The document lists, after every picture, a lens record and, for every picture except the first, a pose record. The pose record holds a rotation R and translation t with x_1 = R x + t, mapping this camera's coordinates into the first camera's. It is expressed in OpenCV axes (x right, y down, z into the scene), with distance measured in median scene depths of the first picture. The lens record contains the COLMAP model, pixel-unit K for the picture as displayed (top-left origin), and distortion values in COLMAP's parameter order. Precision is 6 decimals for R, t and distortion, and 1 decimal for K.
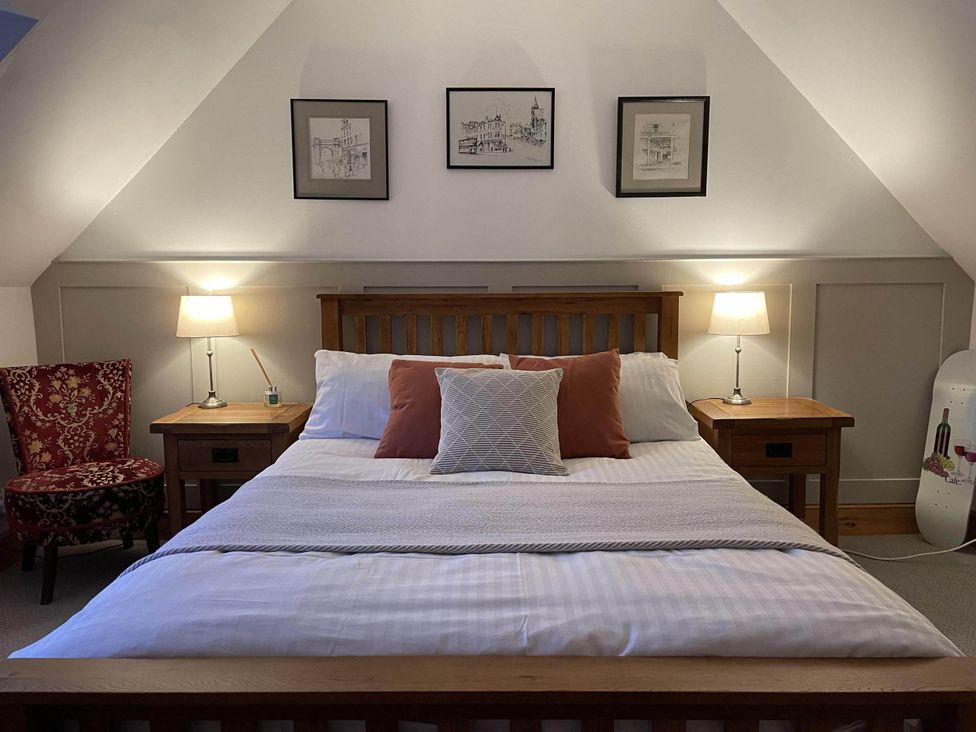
lens RADIAL K [[735.7, 0, 492.5], [0, 735.7, 358.7], [0, 0, 1]] dist [0.083390, -0.103252]
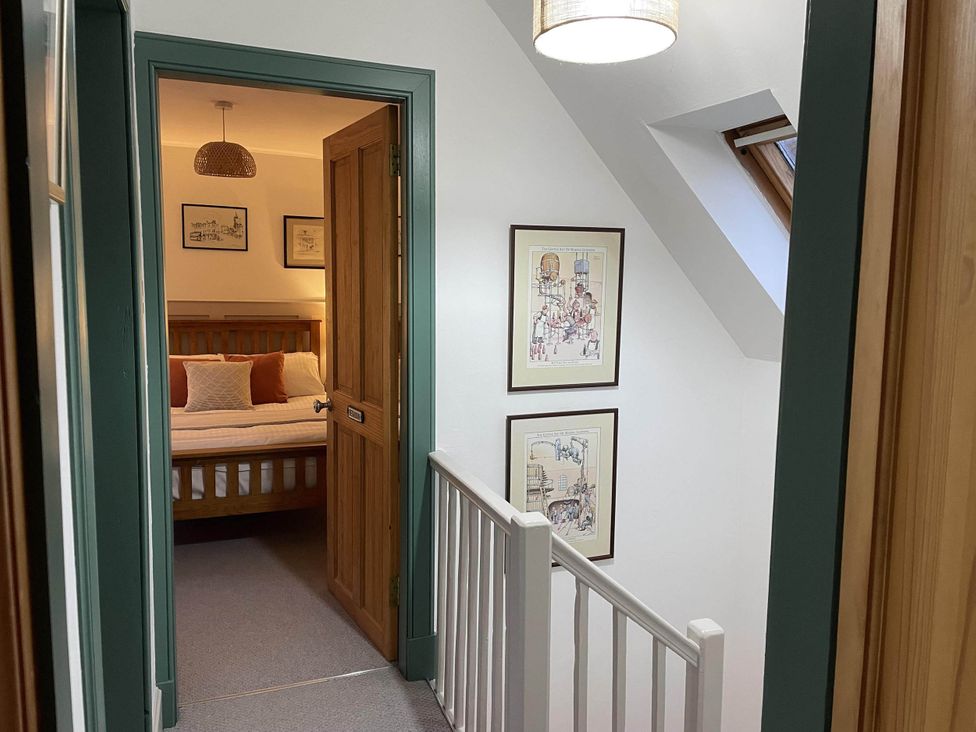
lens RADIAL K [[737.3, 0, 489.3], [0, 737.3, 360.7], [0, 0, 1]] dist [0.105812, -0.138161]
pose [[0.931712, -0.015933, 0.362850, -0.033433], [0.014957, 0.999873, 0.005499, 0.009564], [-0.362891, 0.000304, 0.931832, -0.926844]]
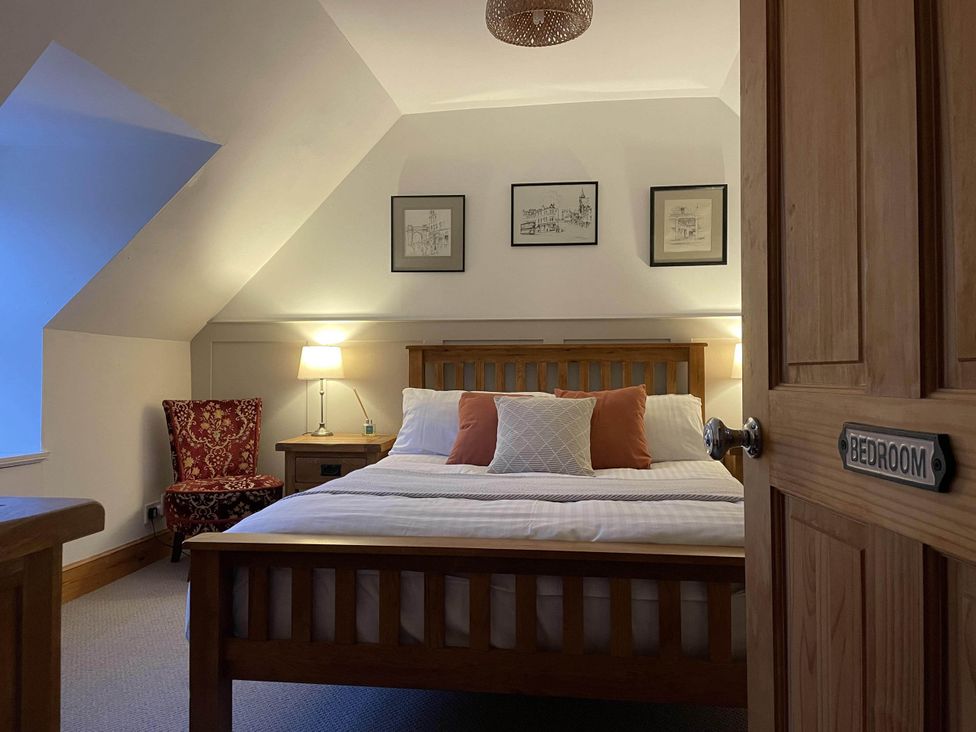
lens RADIAL K [[737.3, 0, 489.3], [0, 737.3, 360.7], [0, 0, 1]] dist [0.105812, -0.138161]
pose [[0.992162, 0.001927, -0.124940, 0.059400], [-0.016628, 0.993024, -0.116736, 0.082312], [0.123843, 0.117898, 0.985273, -0.214203]]
